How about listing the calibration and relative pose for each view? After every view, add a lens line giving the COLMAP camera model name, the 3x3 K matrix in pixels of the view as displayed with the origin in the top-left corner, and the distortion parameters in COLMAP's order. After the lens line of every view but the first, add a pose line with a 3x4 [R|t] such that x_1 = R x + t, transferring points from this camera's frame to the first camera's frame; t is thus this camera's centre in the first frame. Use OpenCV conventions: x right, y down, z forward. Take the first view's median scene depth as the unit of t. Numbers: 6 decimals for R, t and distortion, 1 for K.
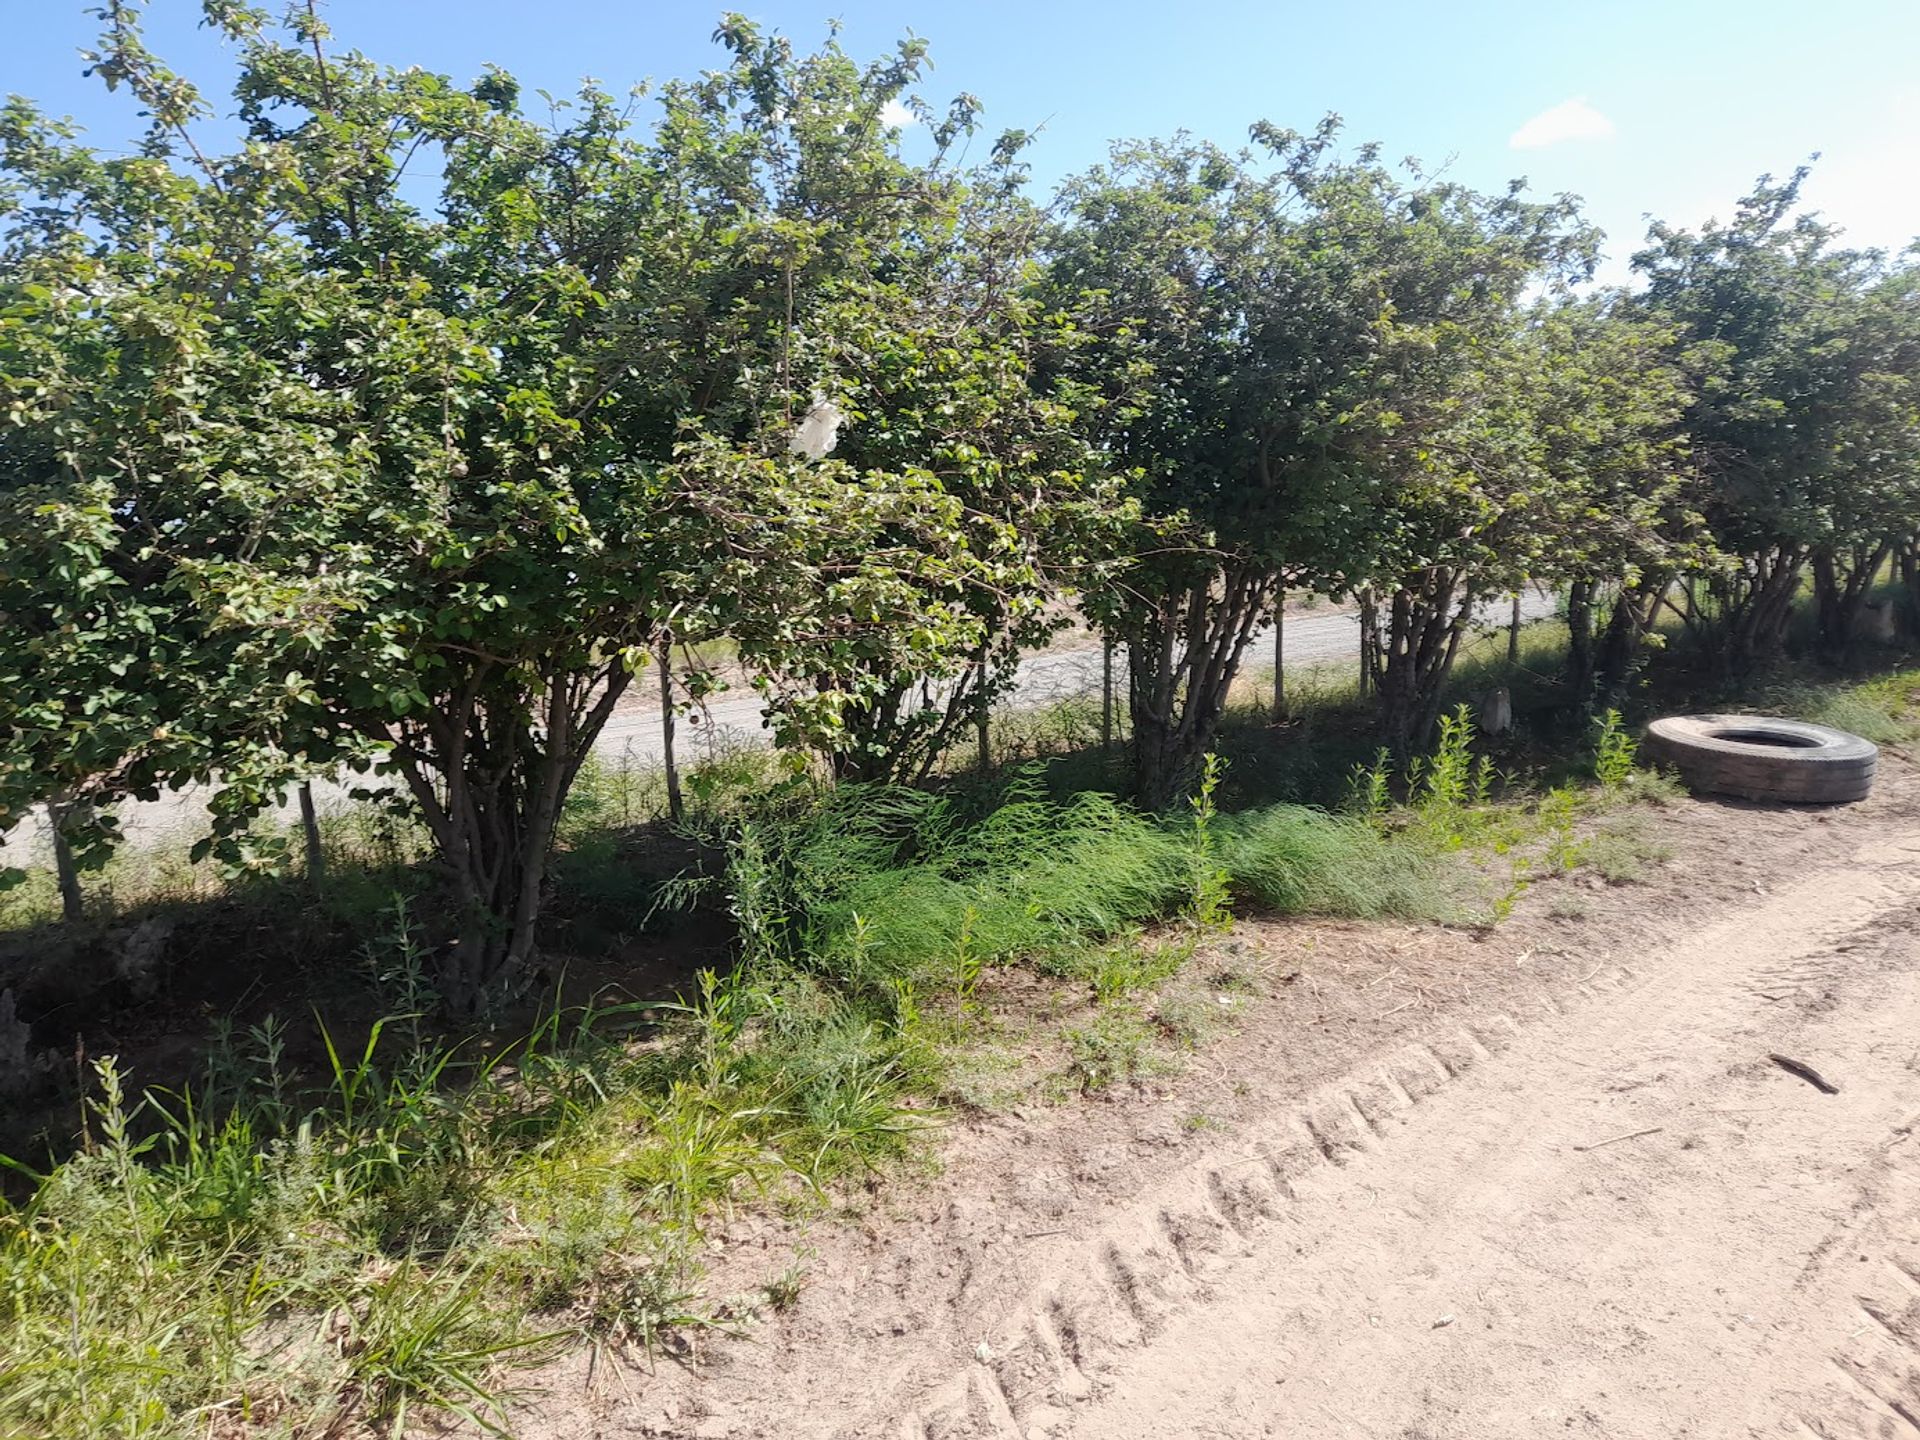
lens RADIAL K [[1403.5, 0, 986.4], [0, 1403.5, 715.6], [0, 0, 1]] dist [0.106383, -0.128228]
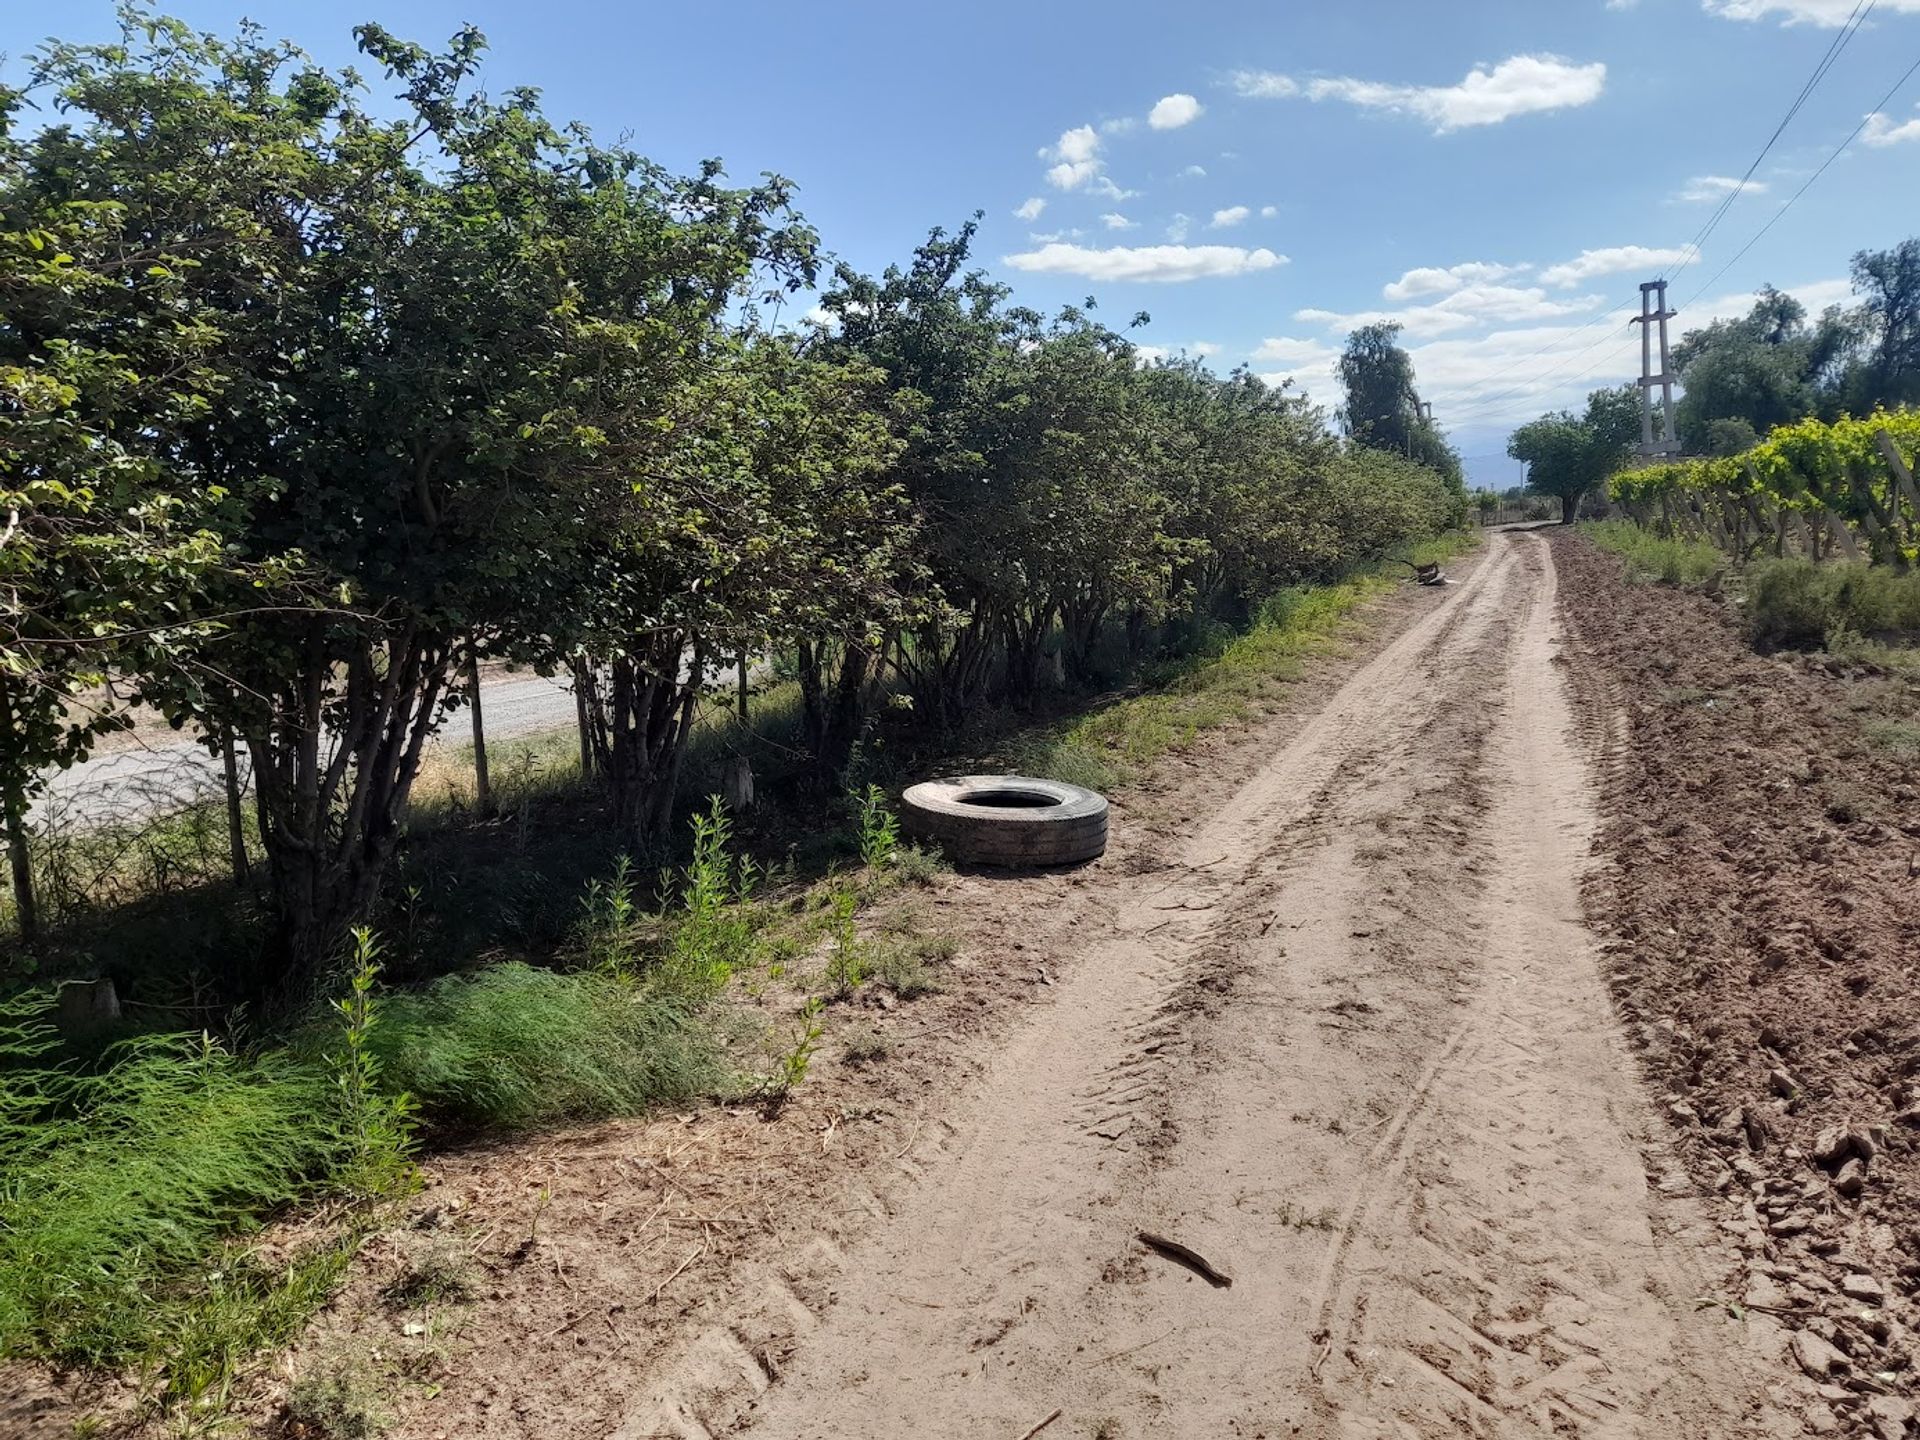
lens RADIAL K [[1193.4, 0, 961.0], [0, 1193.4, 765.8], [0, 0, 1]] dist [0.087951, -0.066374]
pose [[0.841360, -0.087588, 0.533331, 0.085239], [0.077454, 0.996136, 0.041406, -0.041794], [-0.534897, 0.006471, 0.844892, 0.329091]]
